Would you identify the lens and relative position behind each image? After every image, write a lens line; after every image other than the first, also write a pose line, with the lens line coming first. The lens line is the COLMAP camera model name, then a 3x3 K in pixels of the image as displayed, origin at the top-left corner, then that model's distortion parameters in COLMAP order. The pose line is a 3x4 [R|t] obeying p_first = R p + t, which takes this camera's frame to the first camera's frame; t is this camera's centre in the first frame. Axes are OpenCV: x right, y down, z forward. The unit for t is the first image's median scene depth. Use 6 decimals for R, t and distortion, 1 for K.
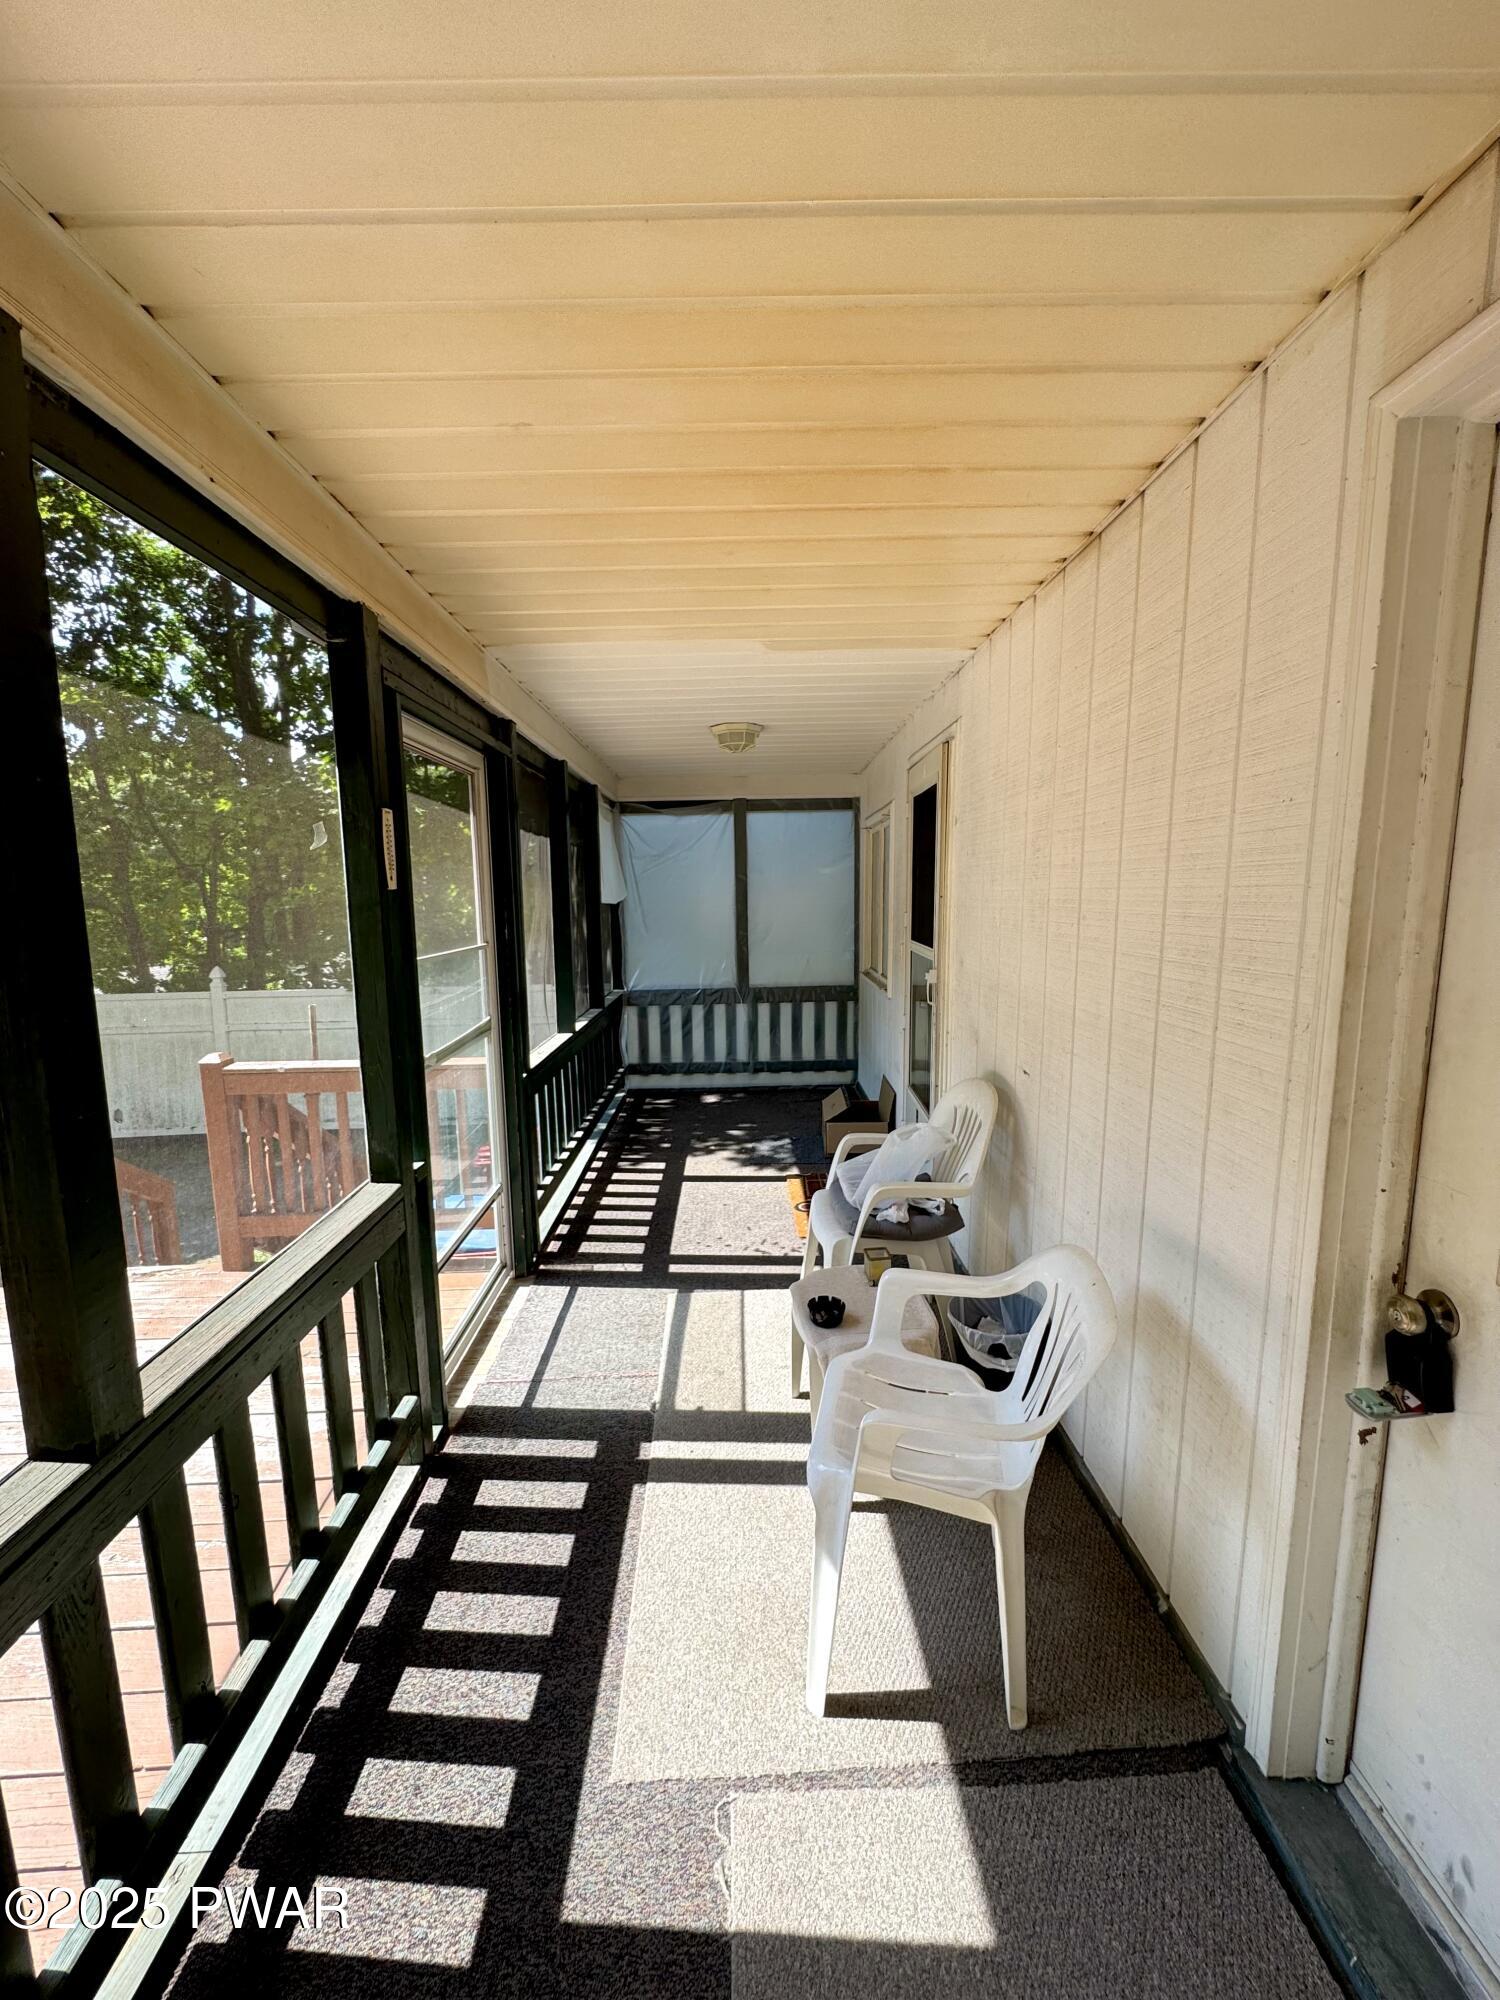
lens RADIAL K [[791.2, 0, 754.1], [0, 791.2, 1004.9], [0, 0, 1]] dist [-0.001469, 0.000285]
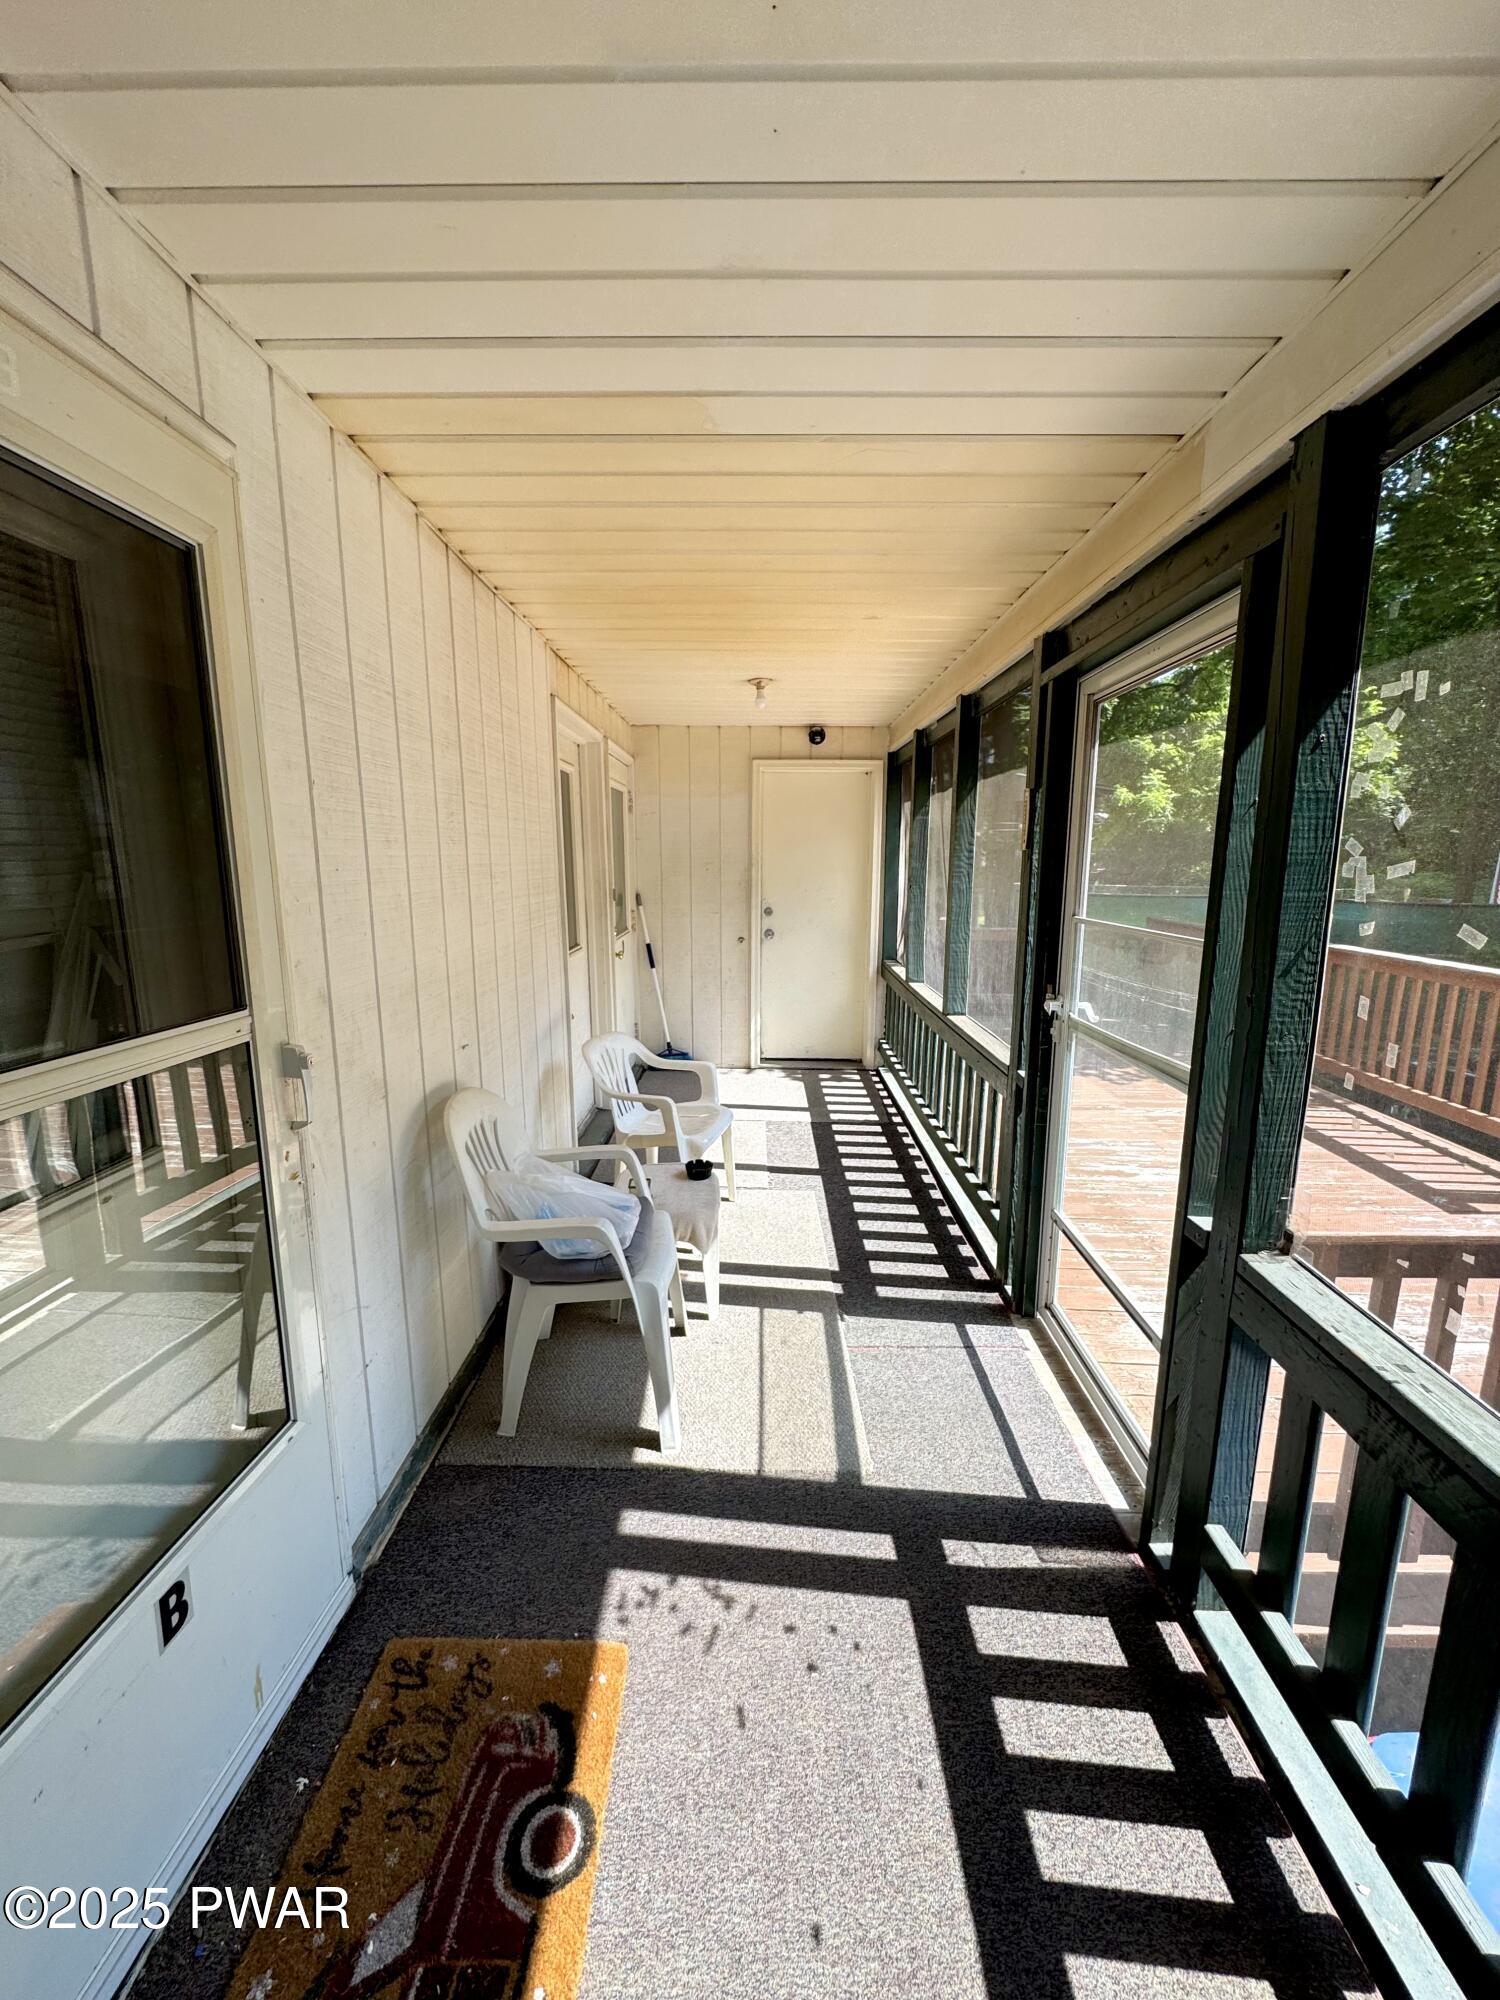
lens RADIAL K [[791.2, 0, 758.5], [0, 791.2, 1003.4], [0, 0, 1]] dist [-0.001469, 0.000285]
pose [[-0.999155, 0.026007, 0.031829, -0.056843], [0.034743, 0.948148, 0.315925, -0.275612], [-0.021963, 0.316764, -0.948250, 1.943573]]
